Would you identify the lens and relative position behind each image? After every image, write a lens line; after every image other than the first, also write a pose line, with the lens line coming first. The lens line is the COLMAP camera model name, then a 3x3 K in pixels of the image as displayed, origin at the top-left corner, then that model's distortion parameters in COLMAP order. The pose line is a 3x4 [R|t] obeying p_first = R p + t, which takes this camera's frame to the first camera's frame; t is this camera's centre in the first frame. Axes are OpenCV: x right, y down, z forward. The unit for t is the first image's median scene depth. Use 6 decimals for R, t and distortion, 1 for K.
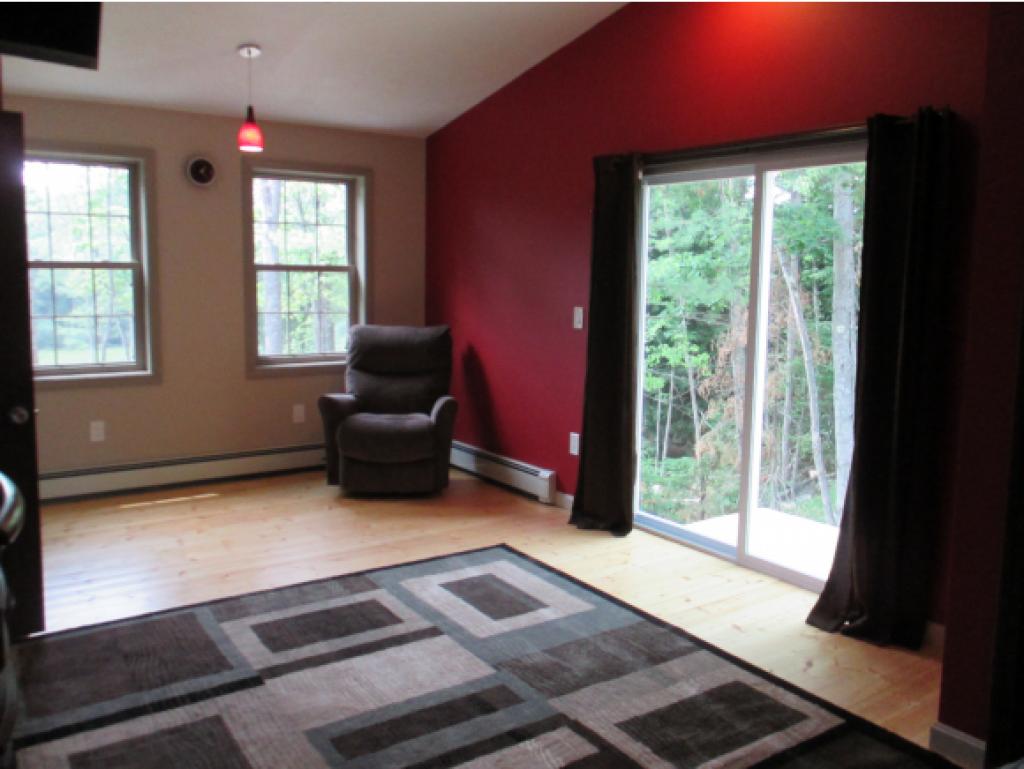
lens RADIAL K [[850.3, 0, 514.5], [0, 850.3, 386.7], [0, 0, 1]] dist [-0.028878, 0.013841]
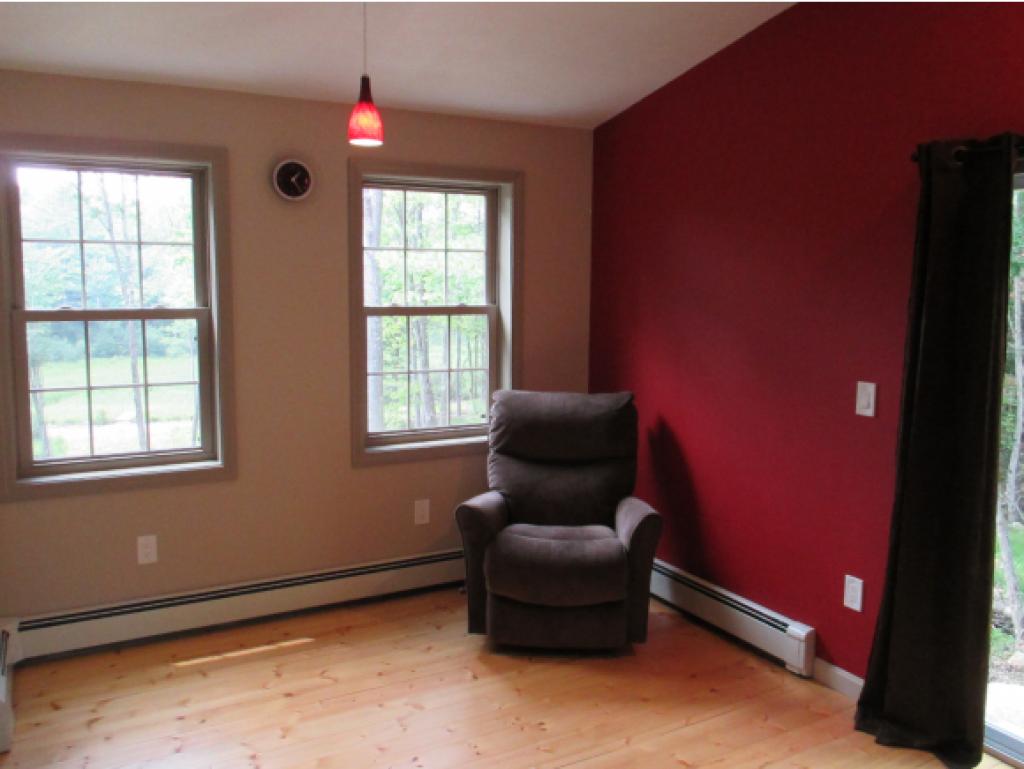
lens RADIAL K [[850.3, 0, 515.8], [0, 850.3, 380.3], [0, 0, 1]] dist [-0.028878, 0.013841]
pose [[0.995238, 0.003996, -0.097397, -0.114624], [-0.005372, 0.999889, -0.013864, -0.078124], [0.097331, 0.014321, 0.995149, 0.315384]]
